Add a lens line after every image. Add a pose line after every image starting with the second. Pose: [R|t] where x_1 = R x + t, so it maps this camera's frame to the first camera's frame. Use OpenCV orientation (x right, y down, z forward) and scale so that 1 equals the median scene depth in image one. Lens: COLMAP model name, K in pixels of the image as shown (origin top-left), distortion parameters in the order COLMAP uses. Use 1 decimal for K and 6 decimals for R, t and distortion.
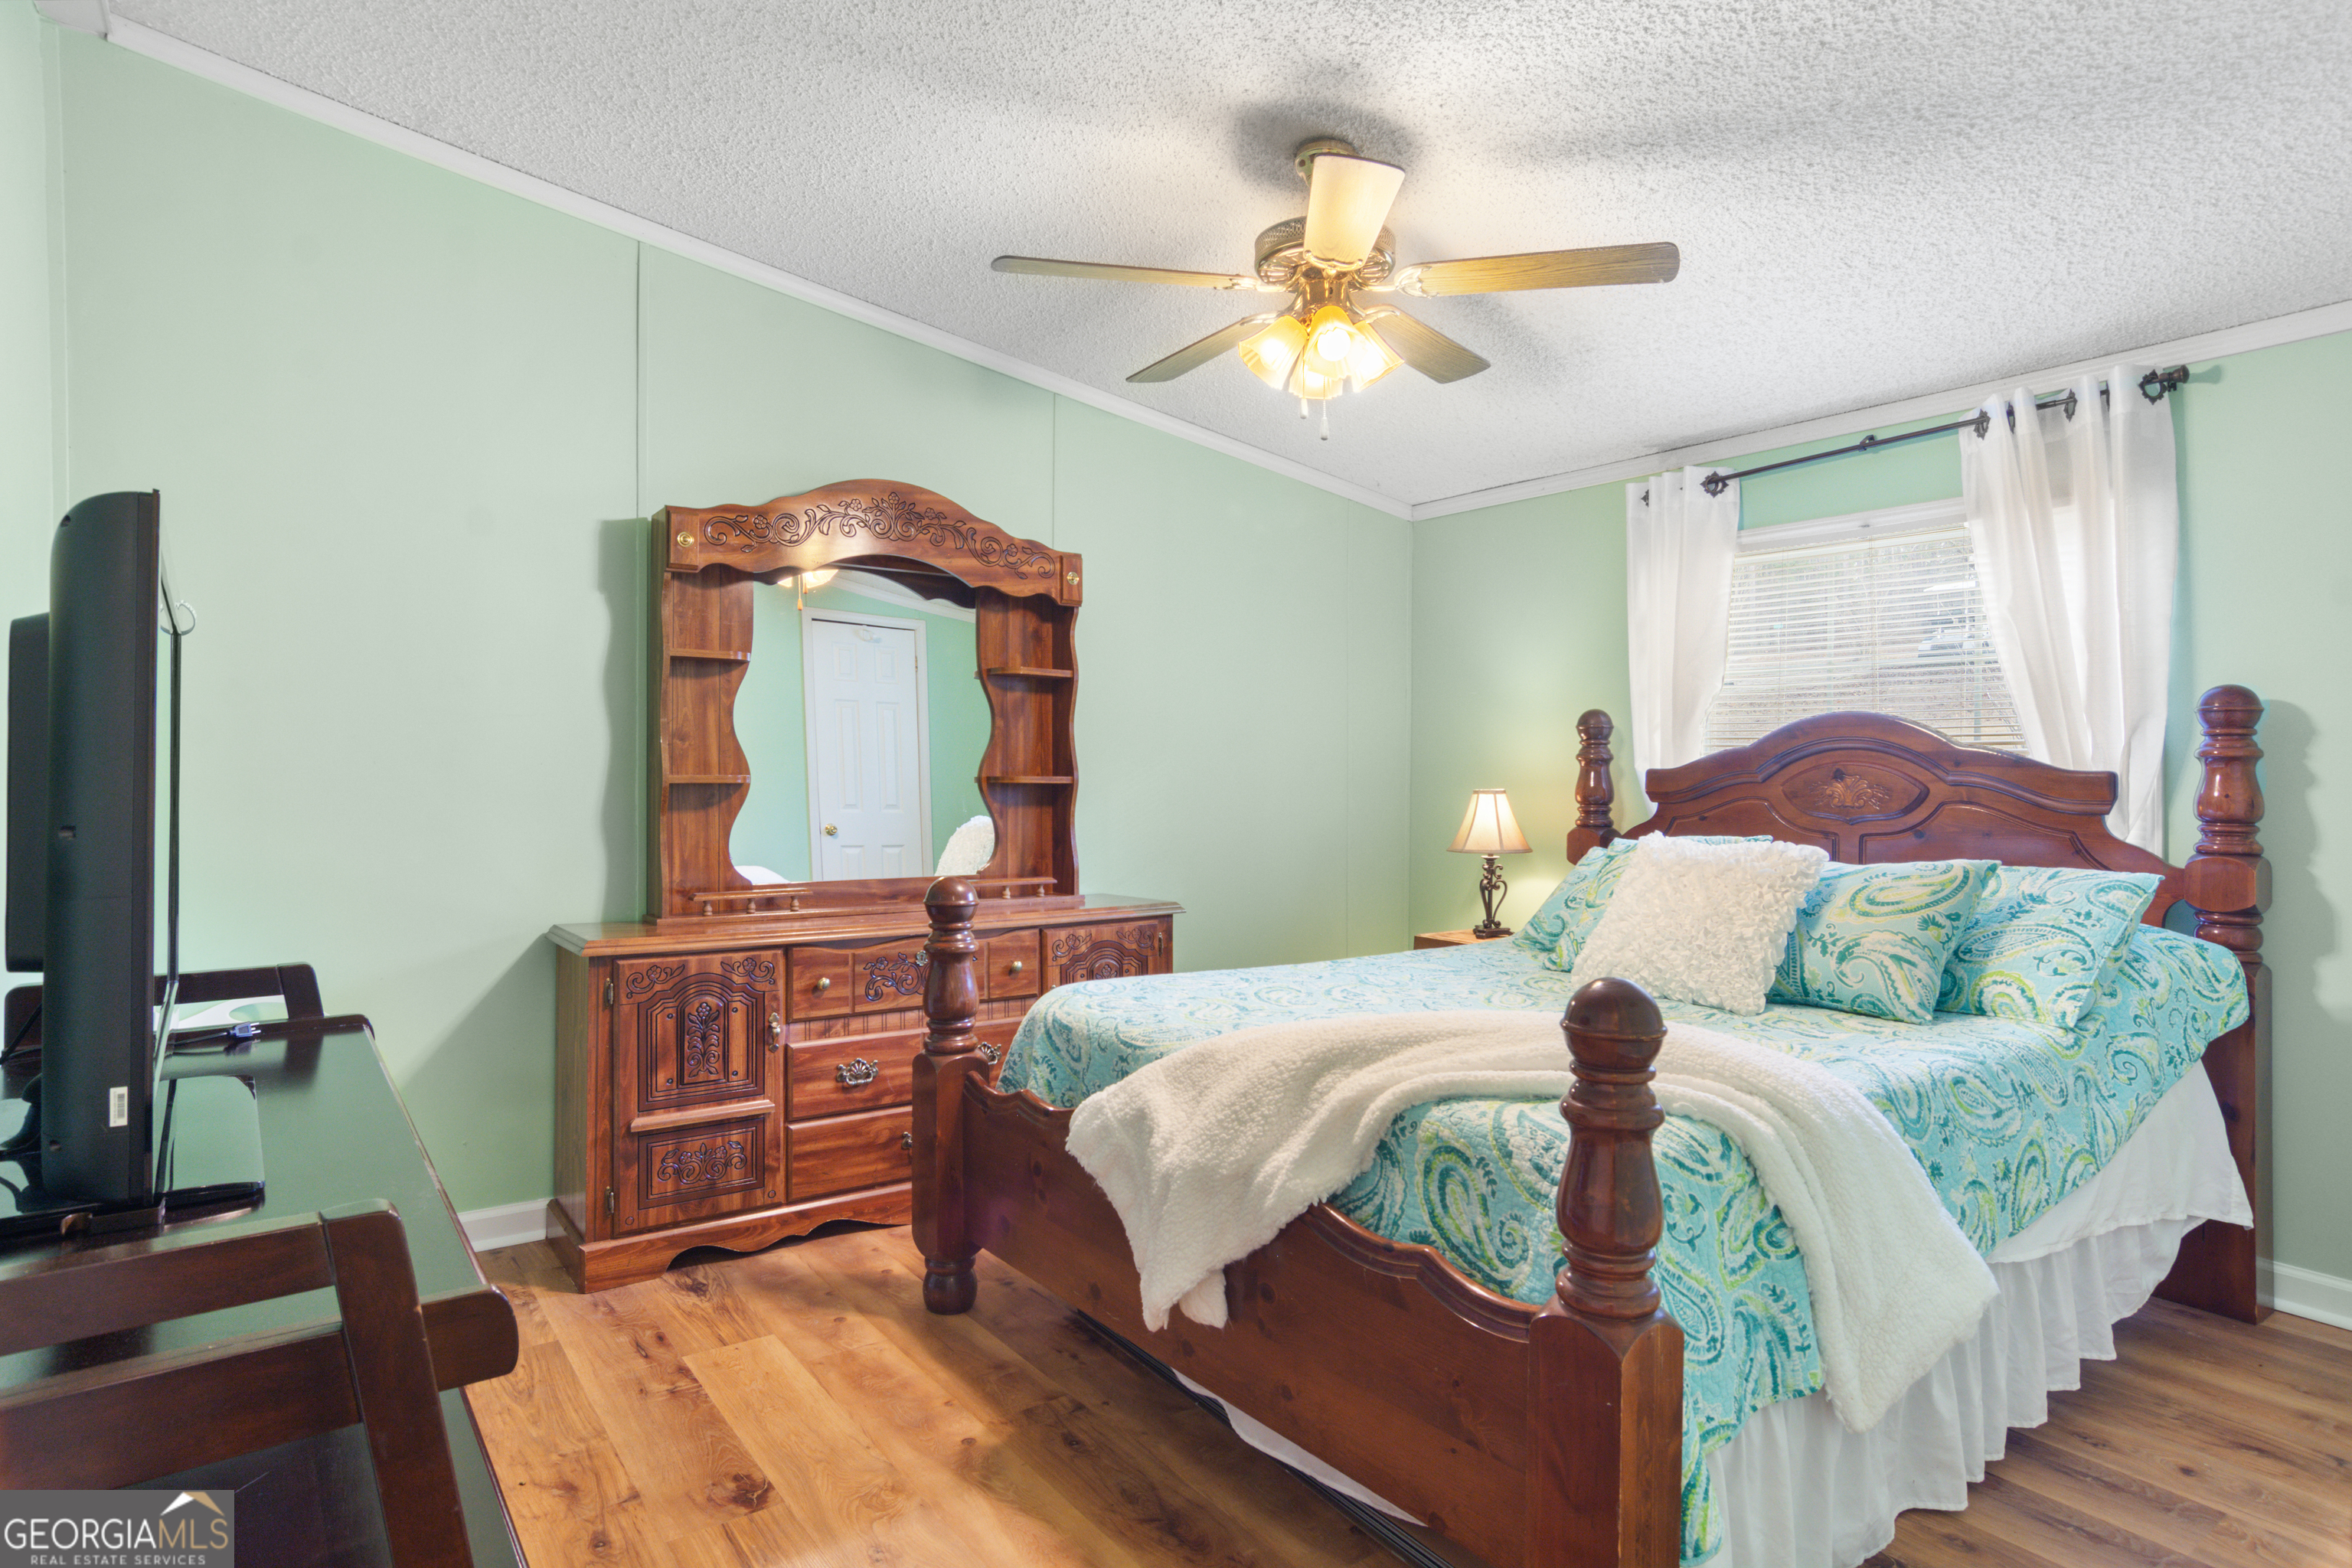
lens RADIAL K [[1270.6, 0, 1176.0], [0, 1270.6, 784.0], [0, 0, 1]] dist [-0.066426, 0.046659]
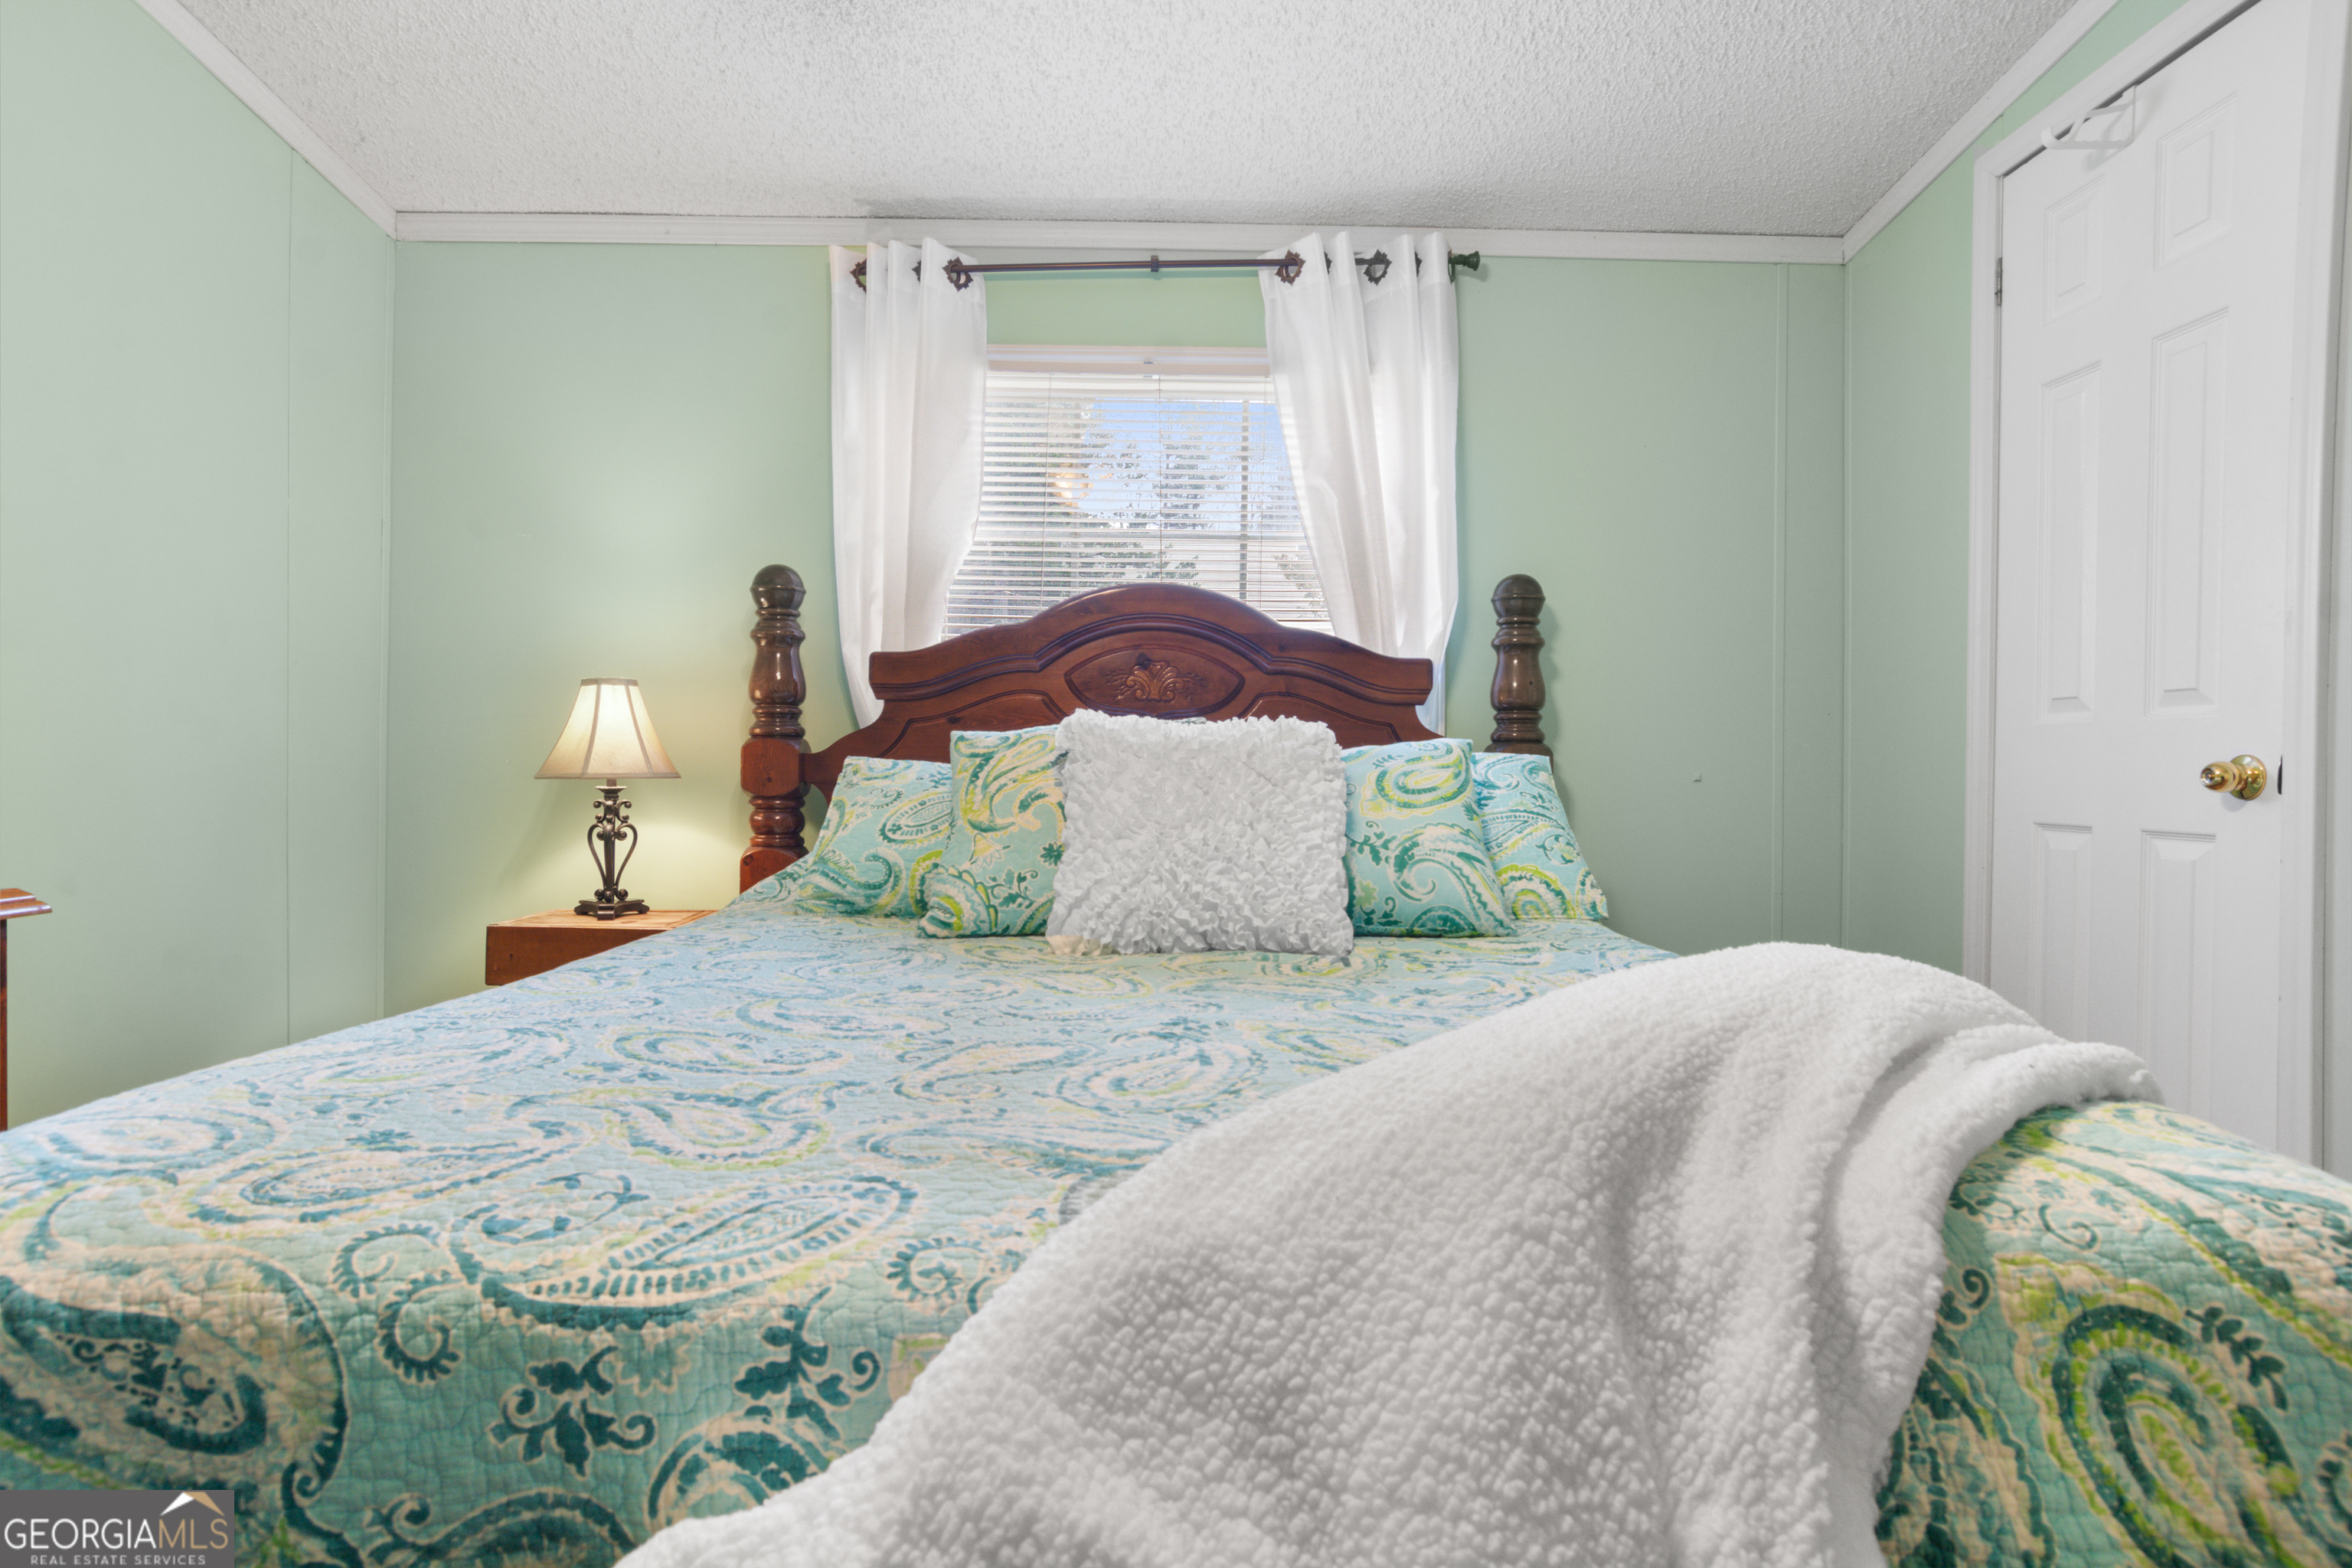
lens RADIAL K [[1270.6, 0, 1176.0], [0, 1270.6, 784.0], [0, 0, 1]] dist [-0.066426, 0.046659]
pose [[0.568849, -0.011666, 0.822359, -0.156575], [0.005048, 0.999930, 0.010694, 0.077846], [-0.822427, -0.001932, 0.568868, 0.640824]]
